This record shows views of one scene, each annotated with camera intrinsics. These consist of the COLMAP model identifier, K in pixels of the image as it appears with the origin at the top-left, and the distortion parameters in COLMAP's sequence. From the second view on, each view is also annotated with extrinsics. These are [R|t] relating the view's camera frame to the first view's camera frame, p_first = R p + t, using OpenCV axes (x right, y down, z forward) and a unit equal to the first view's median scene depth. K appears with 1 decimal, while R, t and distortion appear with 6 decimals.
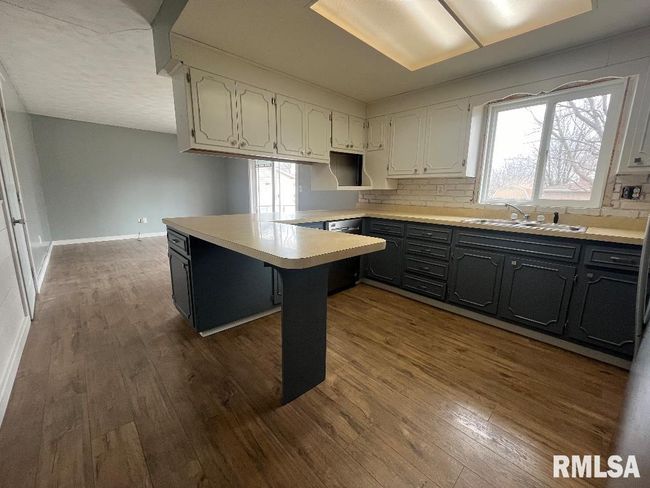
lens RADIAL K [[263.4, 0, 326.3], [0, 263.4, 242.6], [0, 0, 1]] dist [-0.001802, -0.000047]
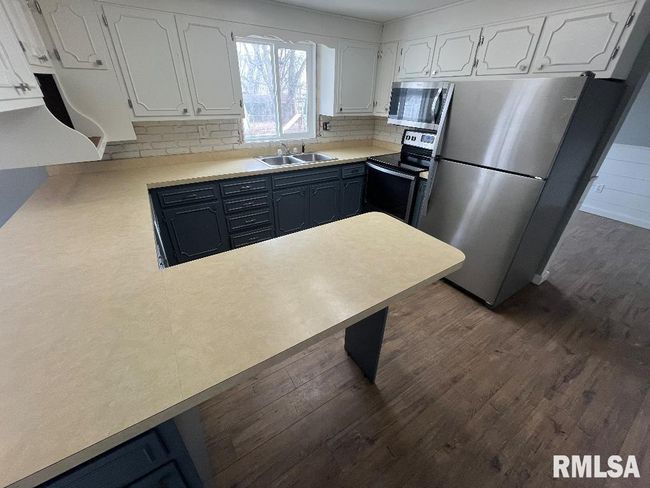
lens RADIAL K [[263.4, 0, 324.9], [0, 263.4, 243.0], [0, 0, 1]] dist [-0.001802, -0.000047]
pose [[0.187803, -0.498206, 0.846476, -0.445545], [0.171429, 0.865208, 0.471197, -0.244410], [-0.967131, 0.056618, 0.247895, 0.461076]]
